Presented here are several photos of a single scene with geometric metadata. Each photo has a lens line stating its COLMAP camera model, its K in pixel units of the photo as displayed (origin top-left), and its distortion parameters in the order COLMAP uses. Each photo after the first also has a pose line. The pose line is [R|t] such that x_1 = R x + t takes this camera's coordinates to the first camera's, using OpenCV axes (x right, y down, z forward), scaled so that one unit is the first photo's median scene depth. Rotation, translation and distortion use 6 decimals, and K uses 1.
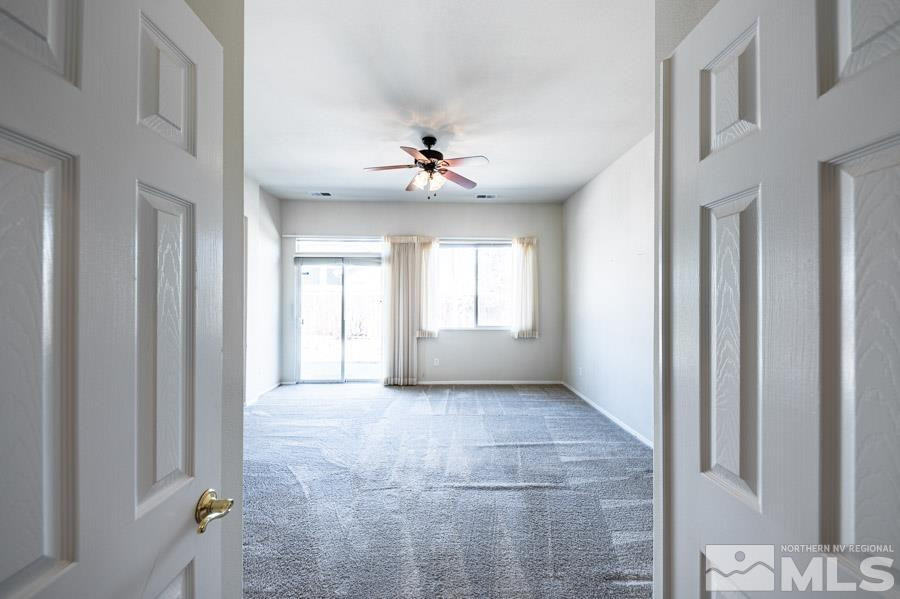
lens RADIAL K [[336.1, 0, 446.0], [0, 336.1, 301.2], [0, 0, 1]] dist [0.003949, -0.000185]
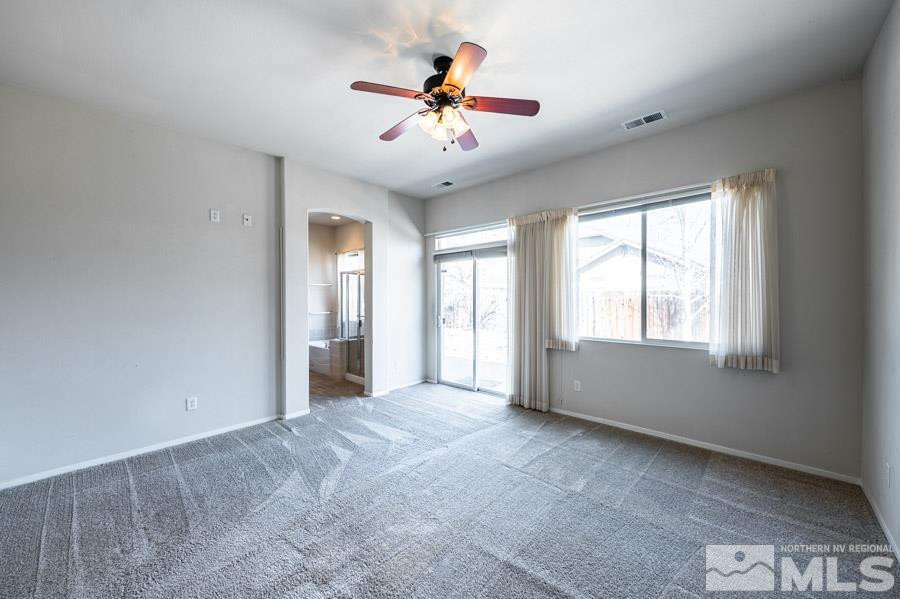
lens RADIAL K [[336.1, 0, 446.0], [0, 336.1, 301.2], [0, 0, 1]] dist [0.003949, -0.000185]
pose [[0.722556, -0.001628, -0.691311, 0.262720], [0.004433, 0.999988, 0.002278, 0.002022], [0.691298, -0.004711, 0.722554, 0.310762]]
